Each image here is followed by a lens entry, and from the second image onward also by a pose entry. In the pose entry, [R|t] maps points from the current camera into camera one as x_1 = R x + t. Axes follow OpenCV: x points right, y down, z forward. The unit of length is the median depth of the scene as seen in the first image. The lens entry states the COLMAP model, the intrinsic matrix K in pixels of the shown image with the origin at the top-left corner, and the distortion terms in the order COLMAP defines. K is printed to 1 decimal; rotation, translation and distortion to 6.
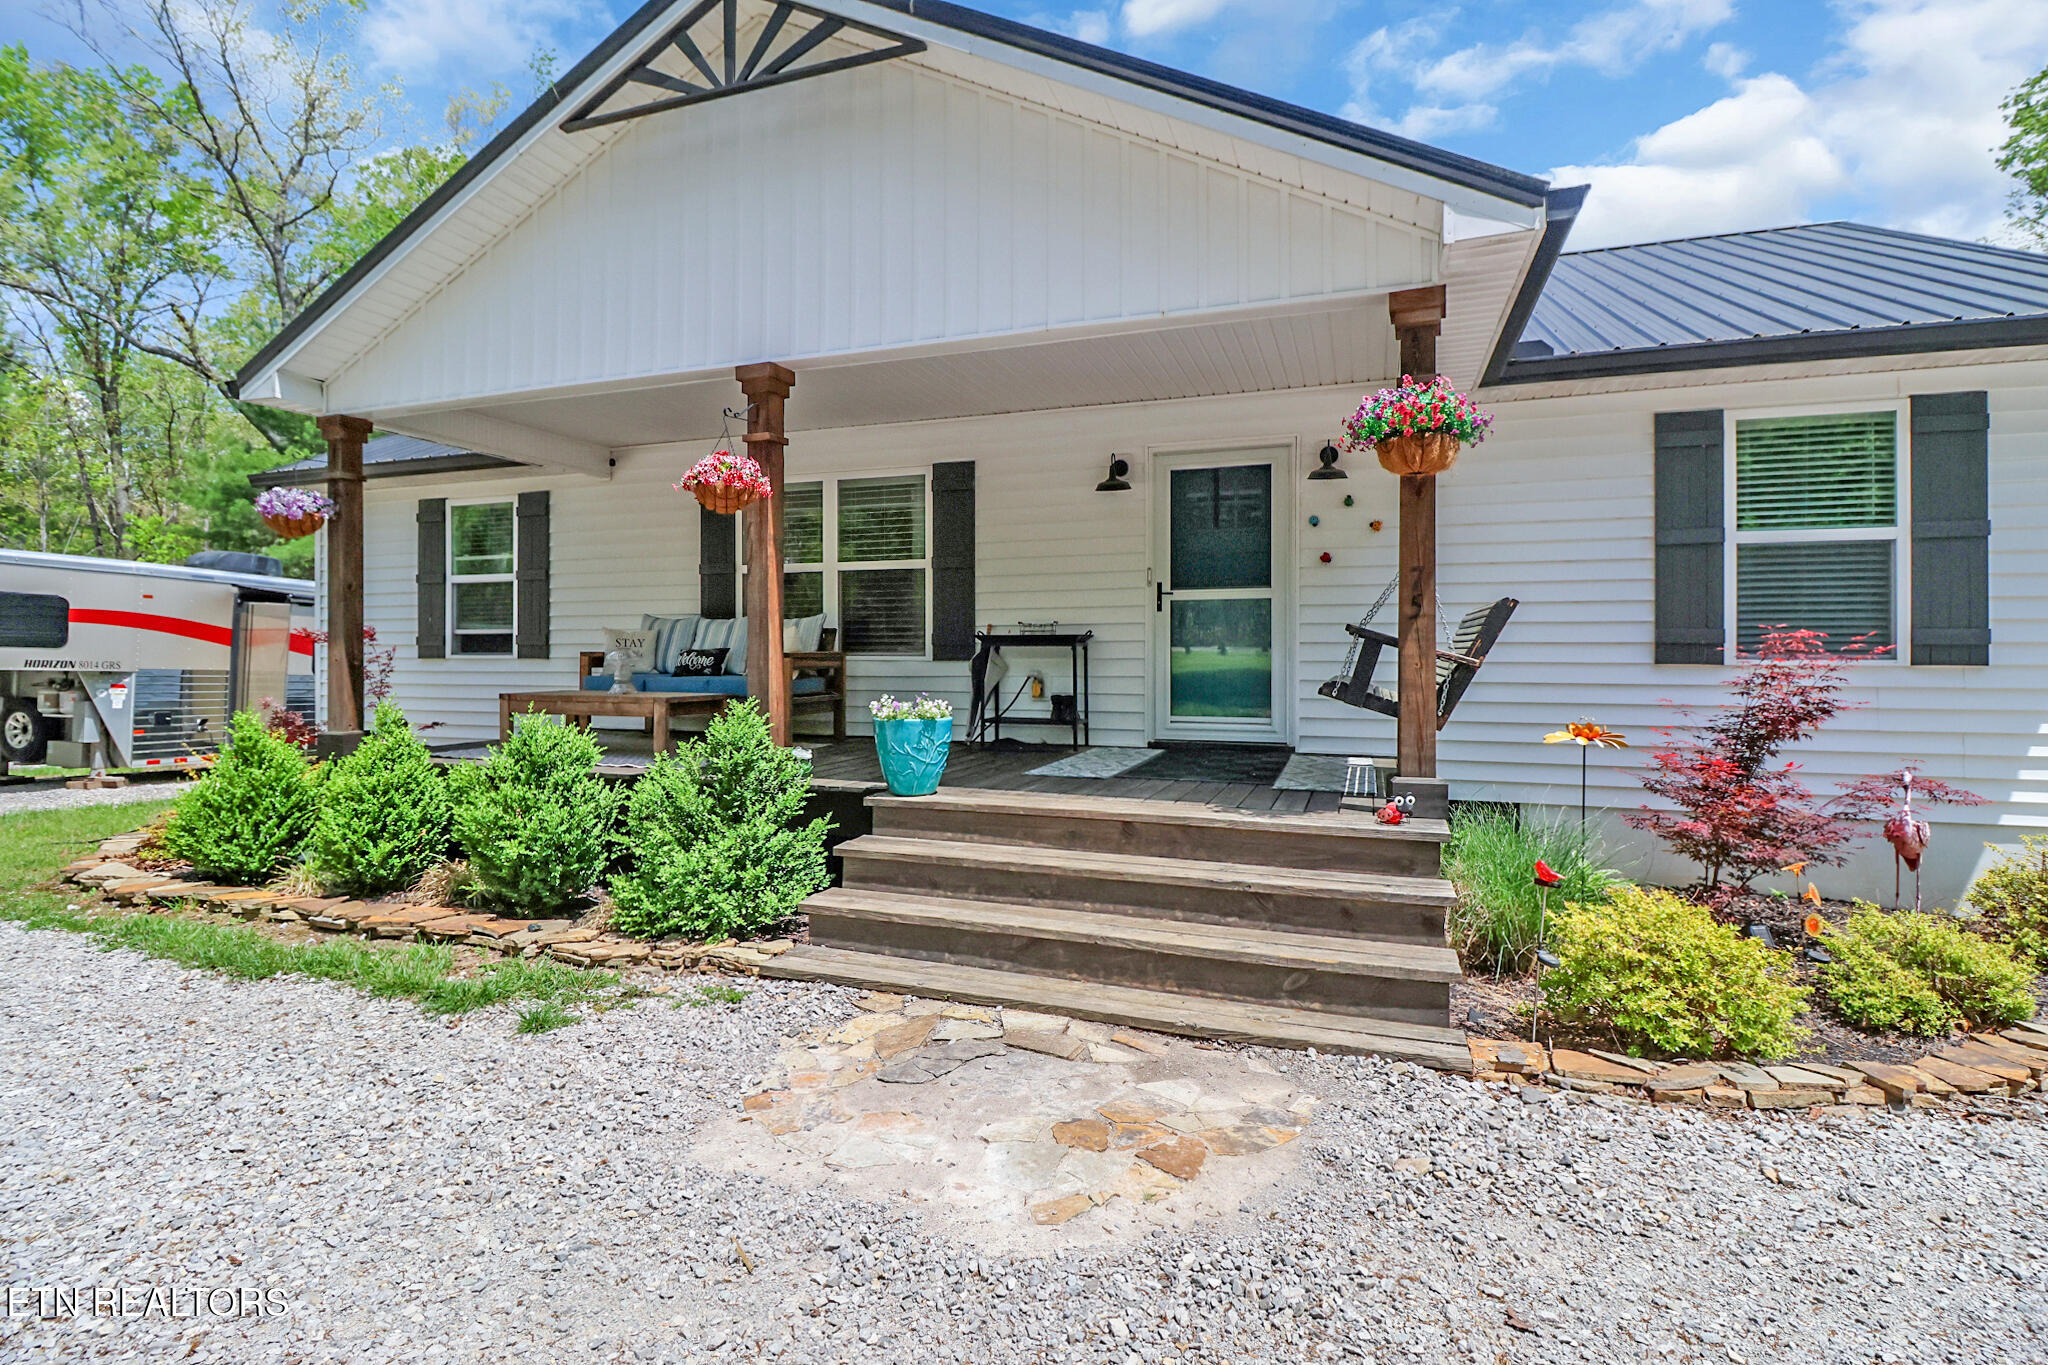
lens RADIAL K [[960.5, 0, 1027.5], [0, 960.5, 656.0], [0, 0, 1]] dist [0.001623, -0.009086]
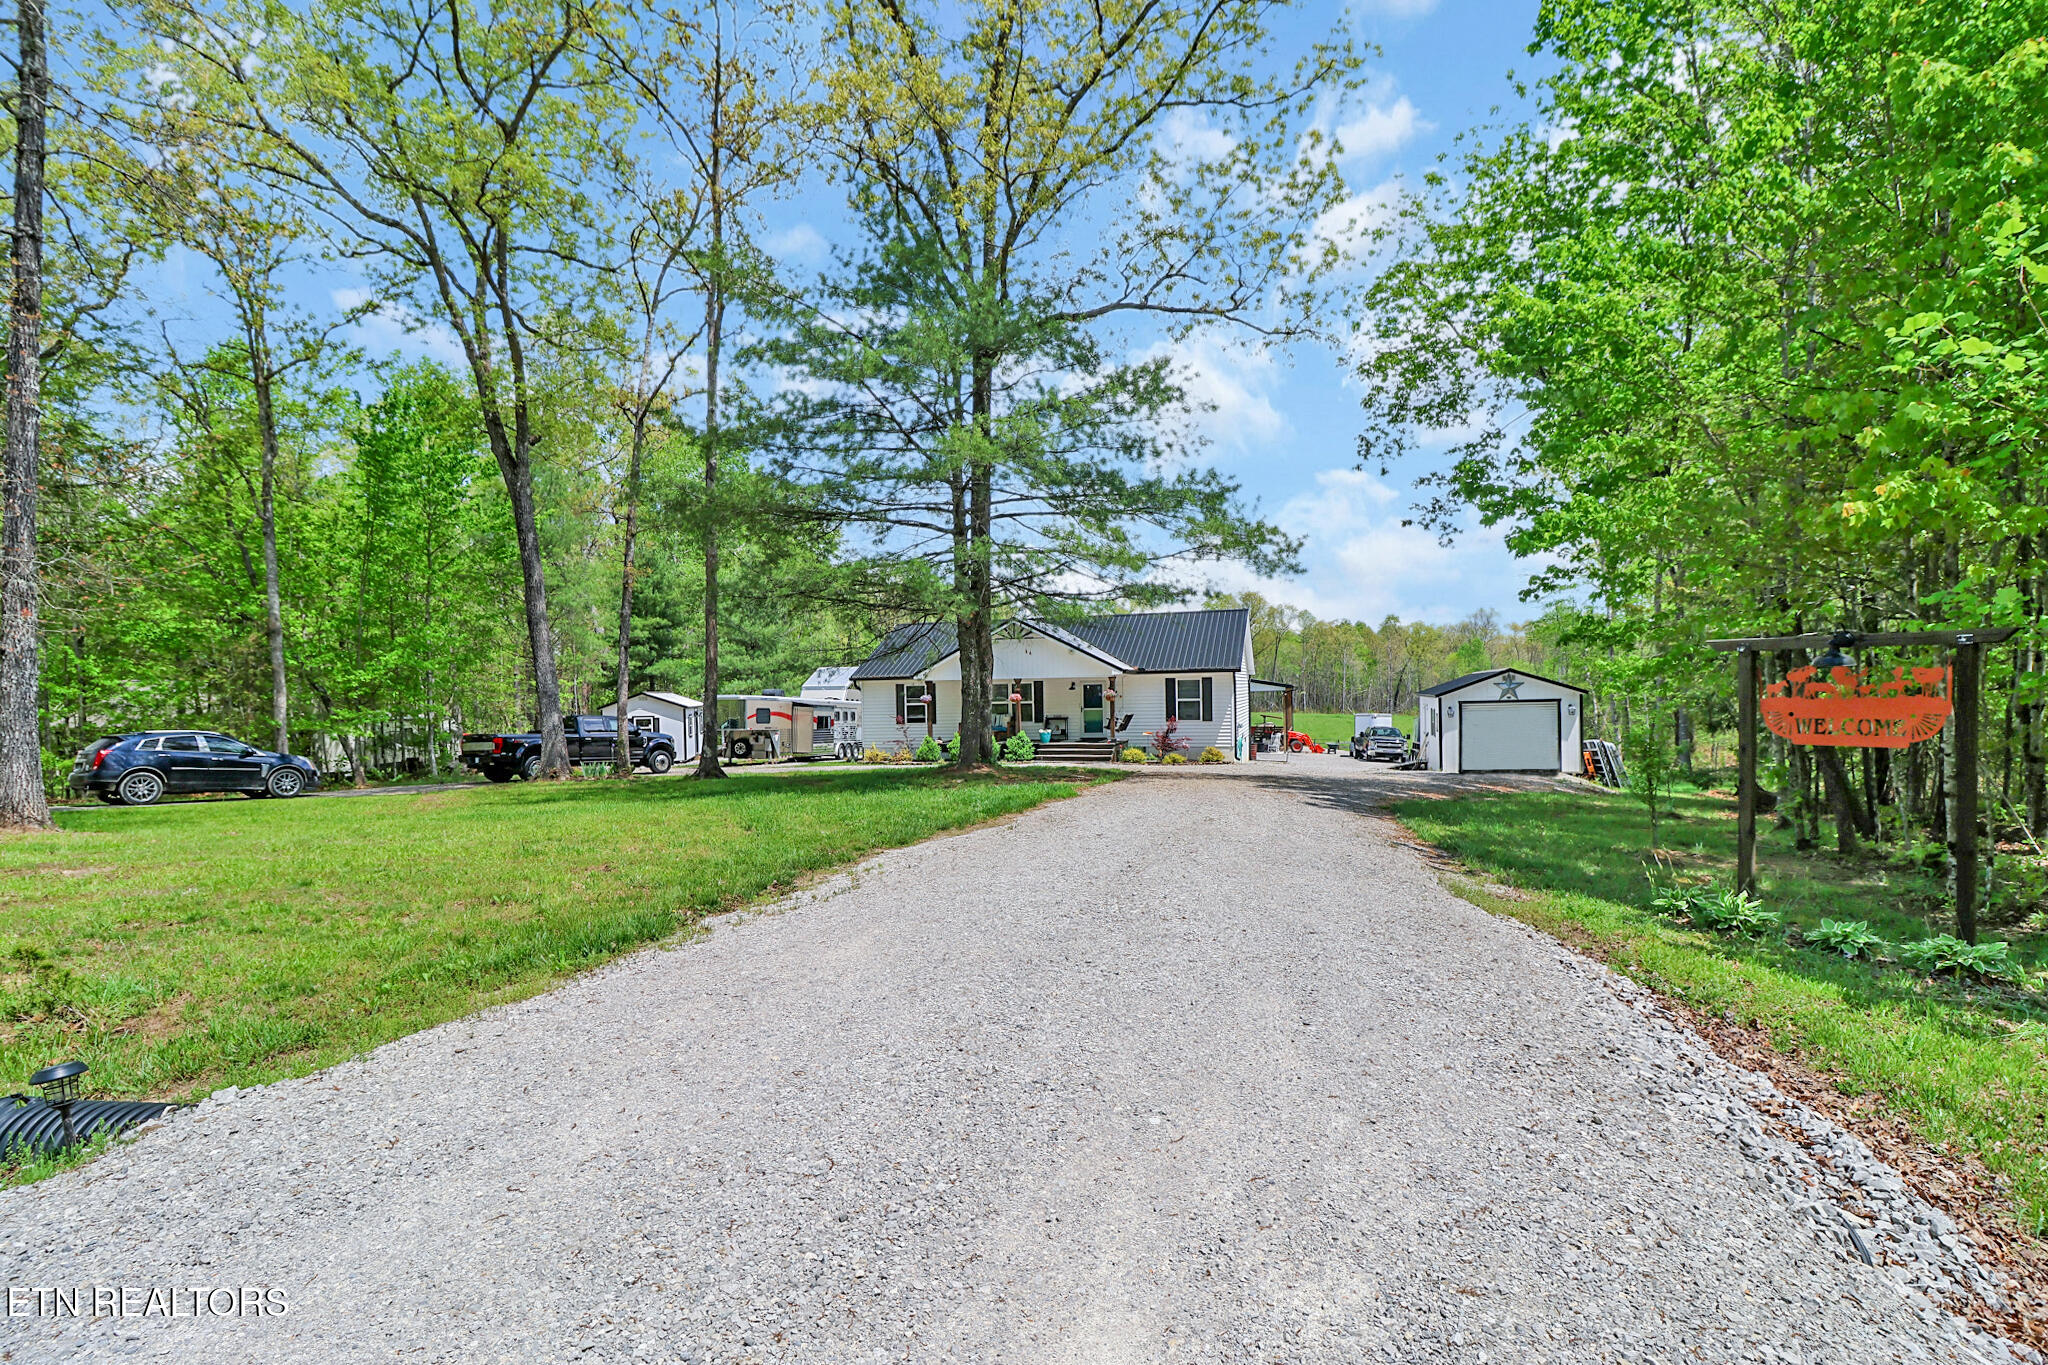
lens RADIAL K [[960.5, 0, 1027.5], [0, 960.5, 656.0], [0, 0, 1]] dist [0.001623, -0.009086]
pose [[0.991183, -0.014966, 0.131654, -0.779289], [0.019870, 0.999154, -0.036017, -0.158673], [-0.131004, 0.038315, 0.990641, -3.860714]]
